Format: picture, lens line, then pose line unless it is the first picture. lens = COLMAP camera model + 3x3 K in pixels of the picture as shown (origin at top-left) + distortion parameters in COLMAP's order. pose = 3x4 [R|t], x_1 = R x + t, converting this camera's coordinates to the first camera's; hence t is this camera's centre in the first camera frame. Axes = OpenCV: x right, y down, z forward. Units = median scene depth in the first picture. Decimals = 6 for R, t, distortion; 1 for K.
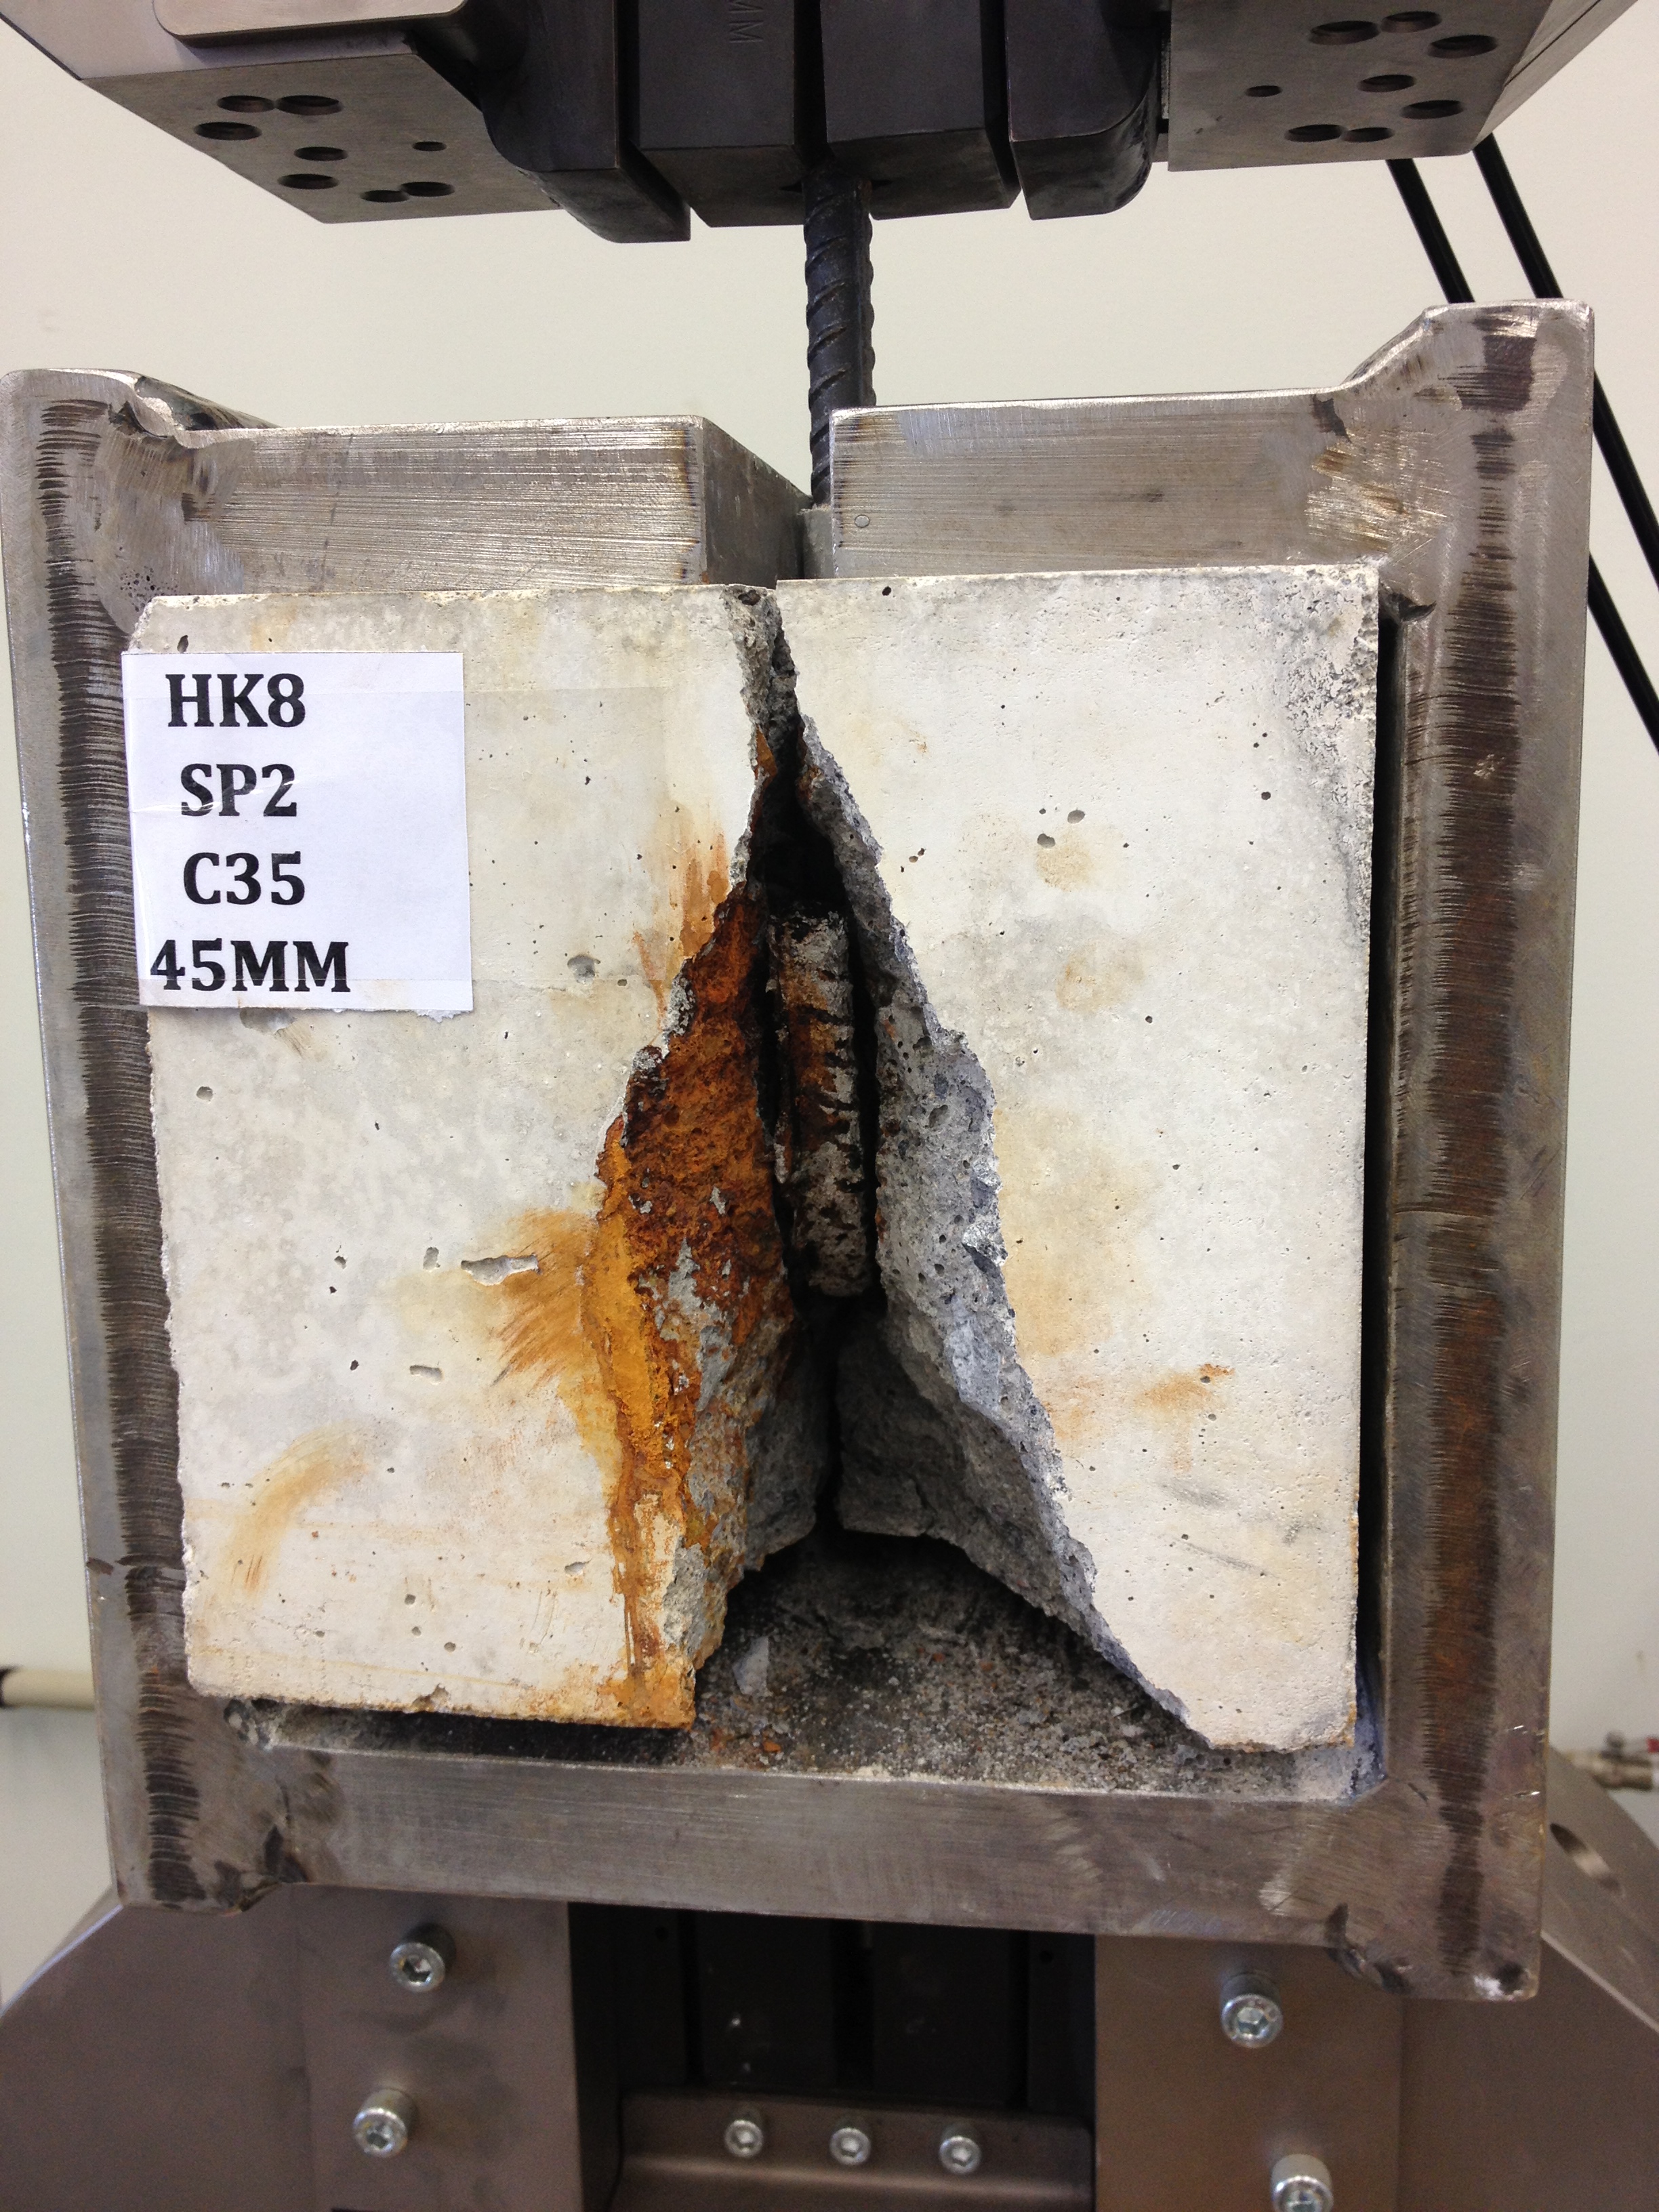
lens RADIAL K [[2088.4, 0, 821.0], [0, 2088.4, 1114.7], [0, 0, 1]] dist [0.129335, -0.367476]
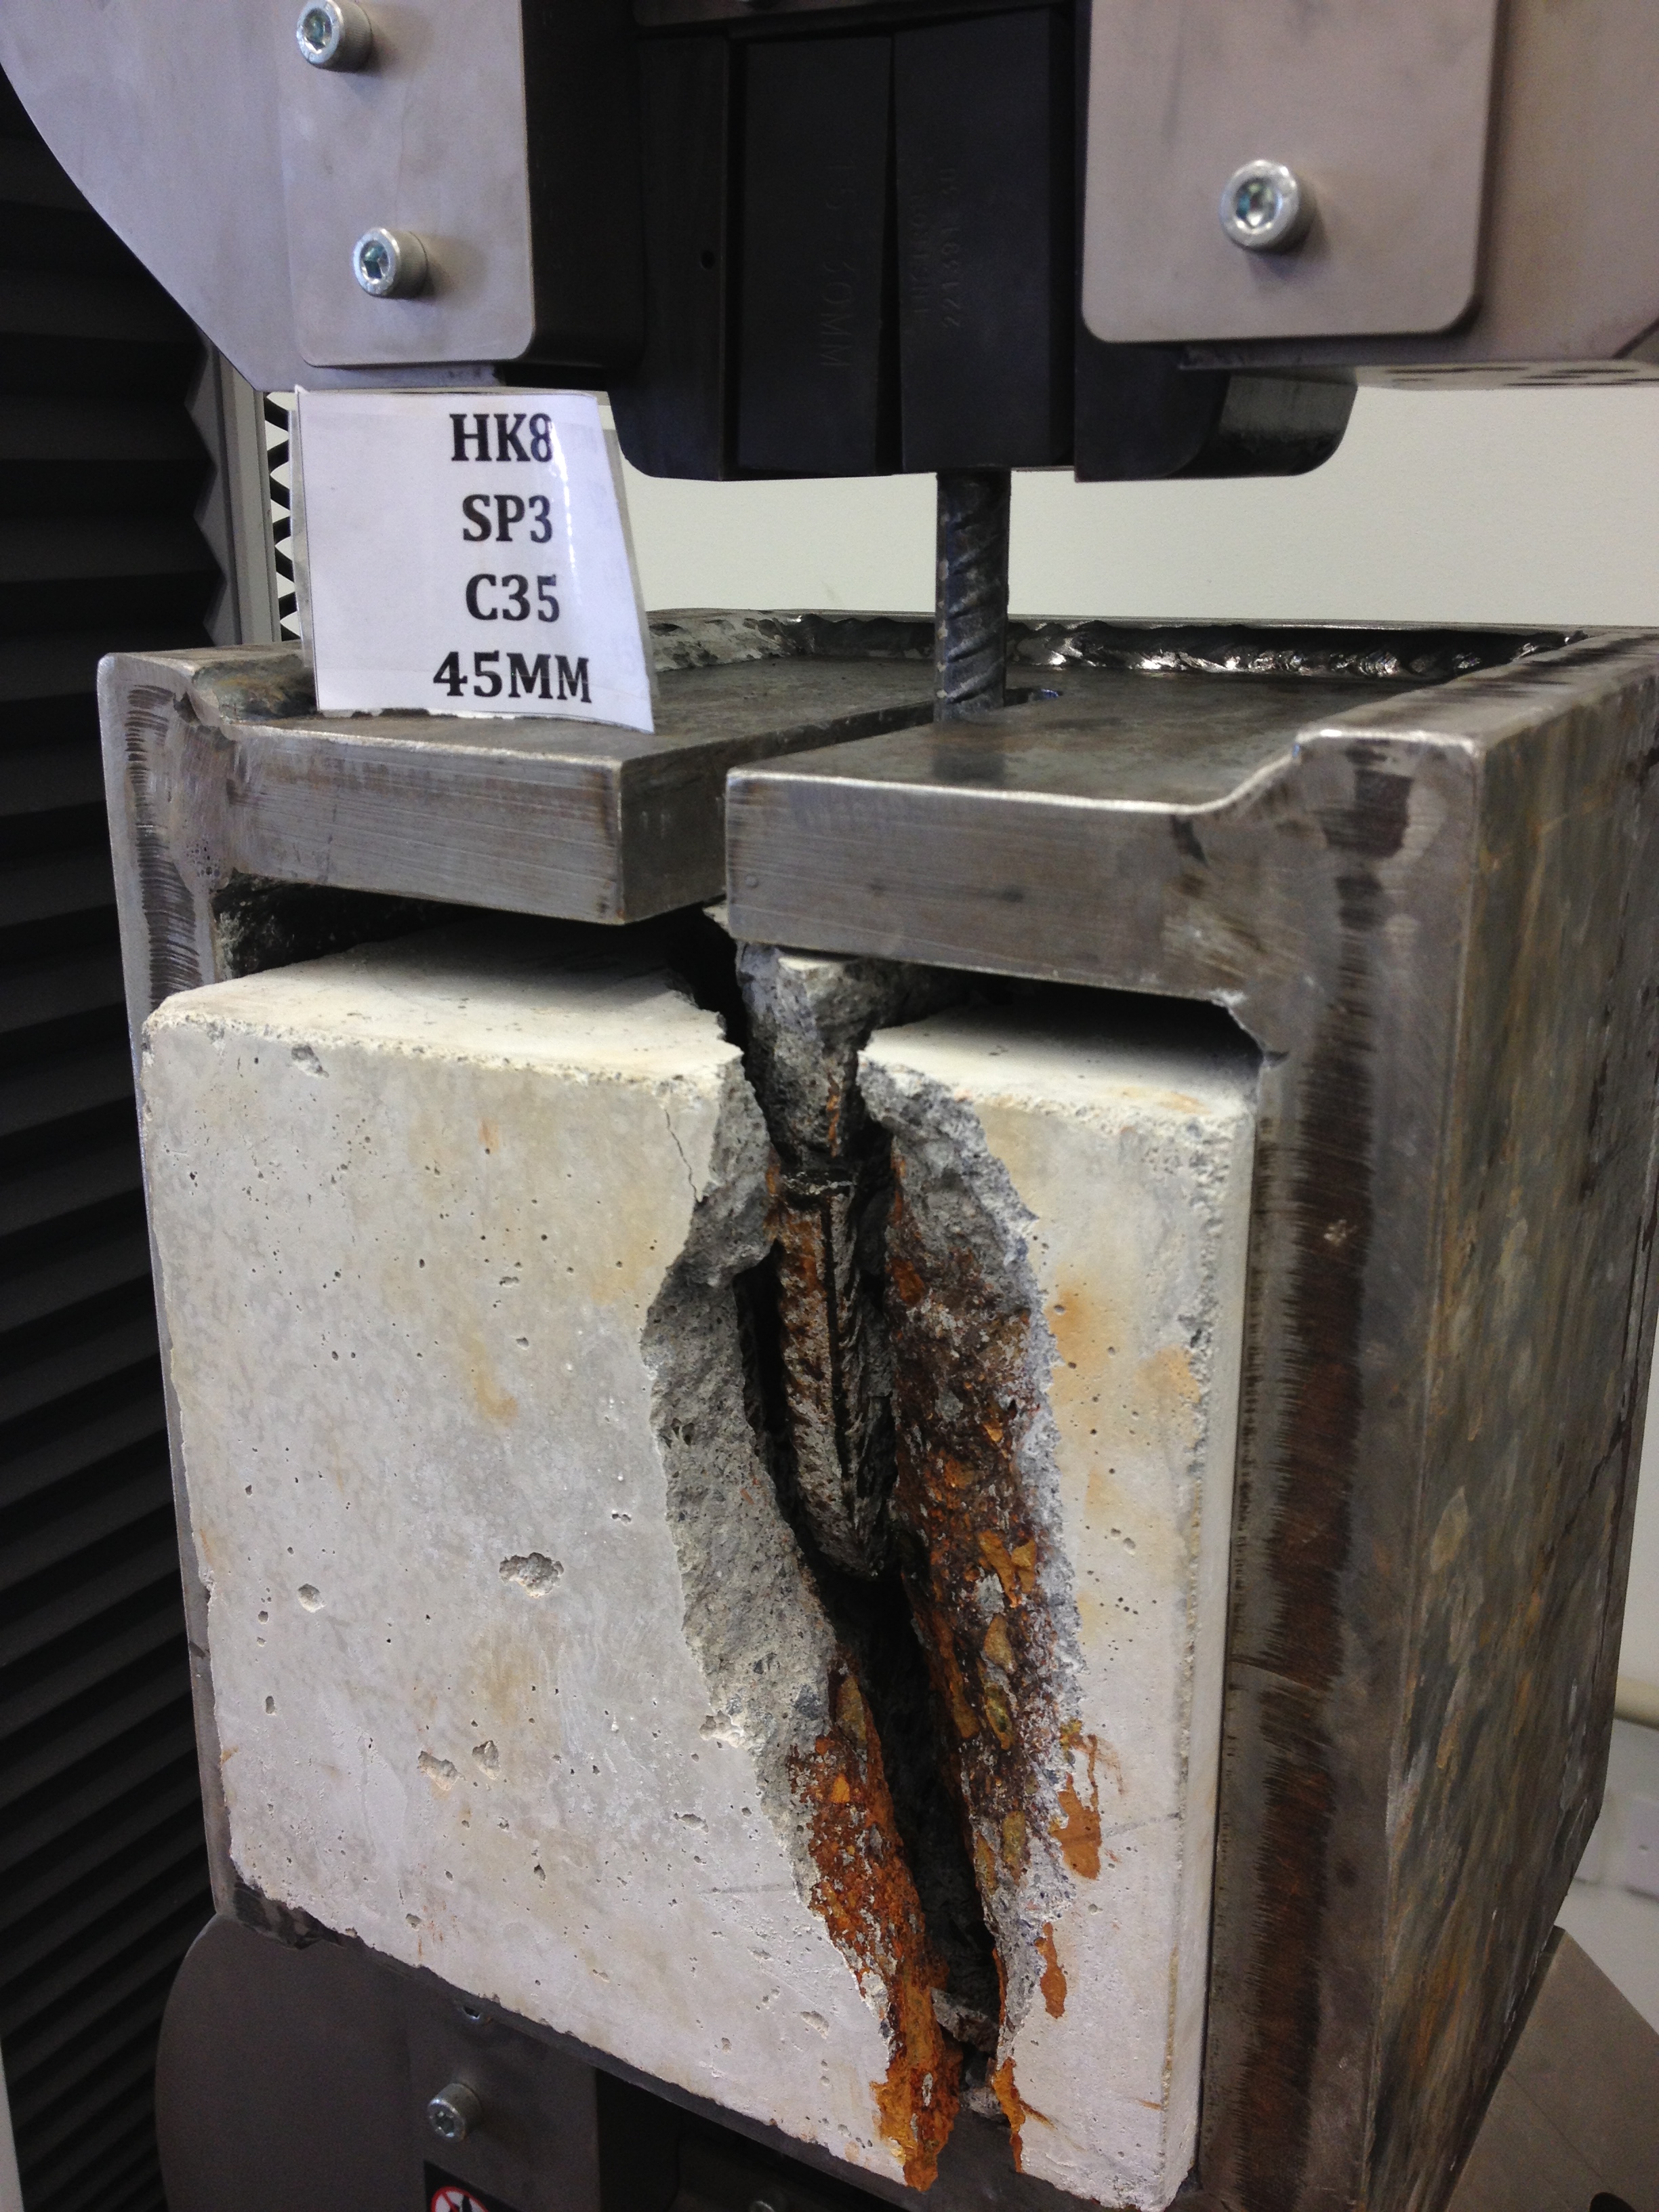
lens RADIAL K [[2068.4, 0, 828.9], [0, 2068.4, 1097.7], [0, 0, 1]] dist [0.135973, -0.340331]
pose [[0.921826, 0.128571, -0.365659, 0.407579], [-0.084164, 0.987270, 0.134961, -0.304121], [0.378356, -0.093635, 0.920912, 0.099393]]
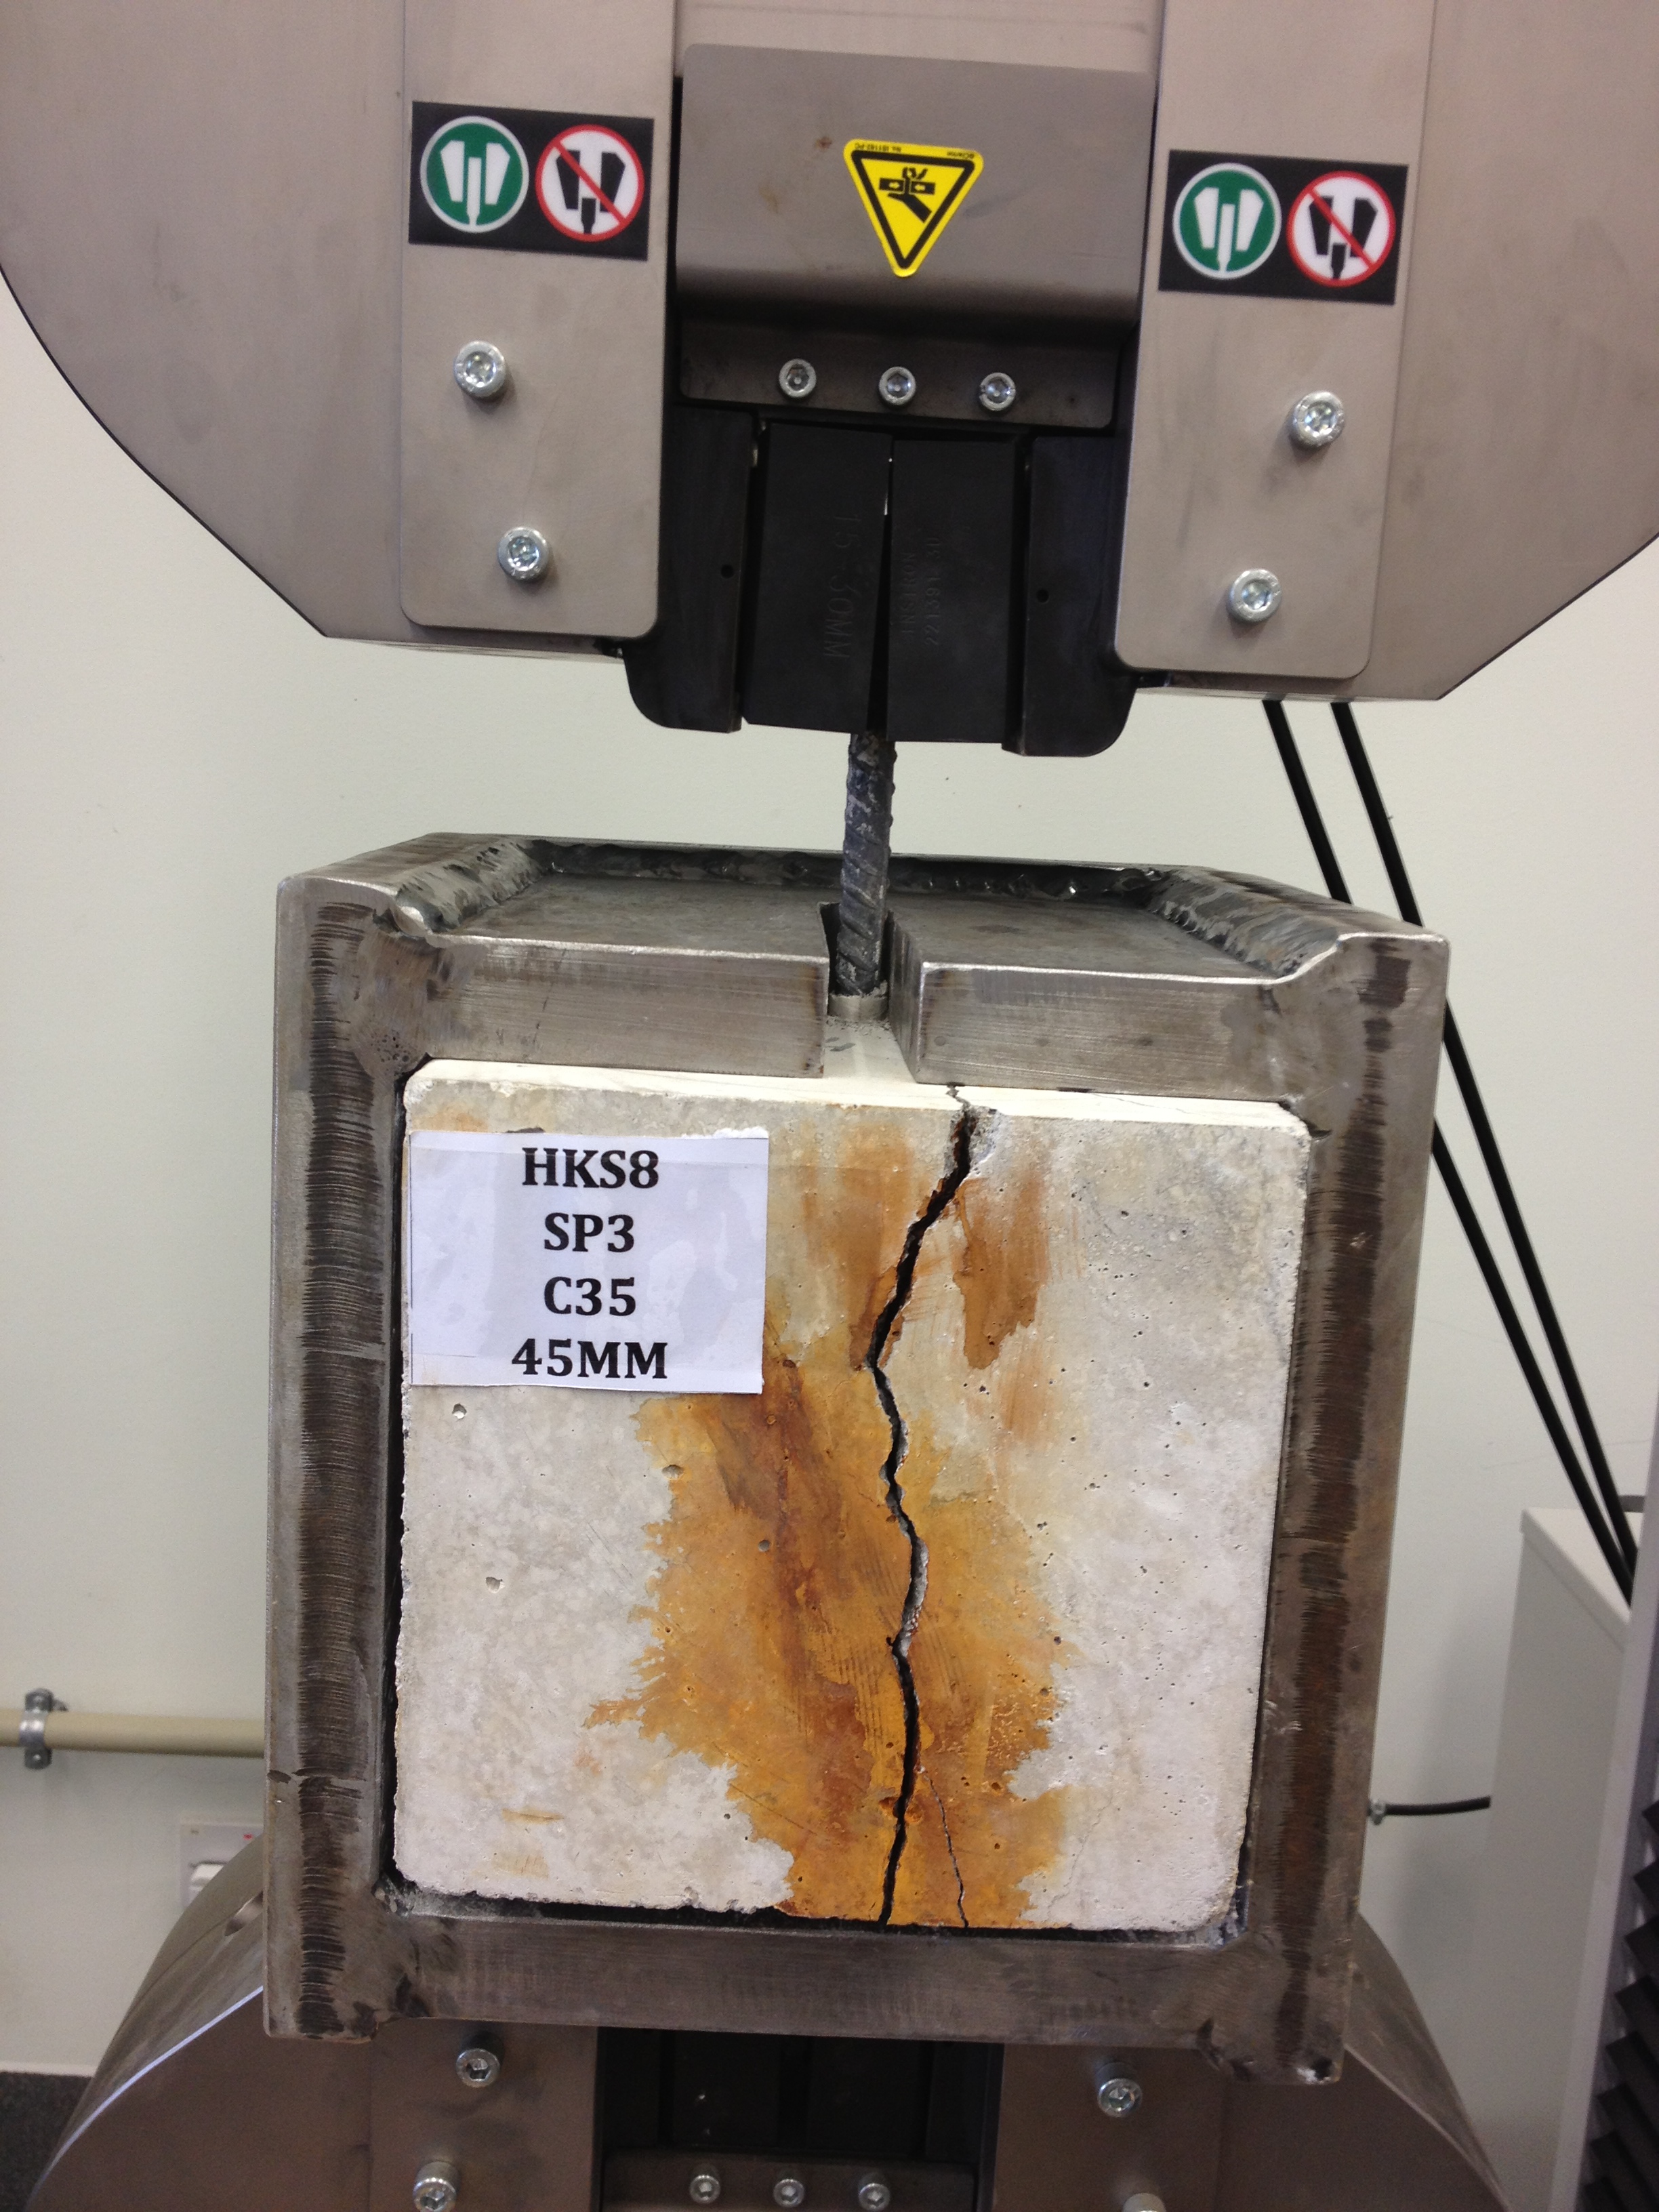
lens RADIAL K [[2070.5, 0, 818.8], [0, 2070.5, 1099.5], [0, 0, 1]] dist [0.099910, -0.278498]
pose [[0.985030, 0.044154, 0.166635, -0.274850], [-0.044792, 0.998996, 0.000071, -0.230515], [-0.166465, -0.007534, 0.986019, -0.324824]]
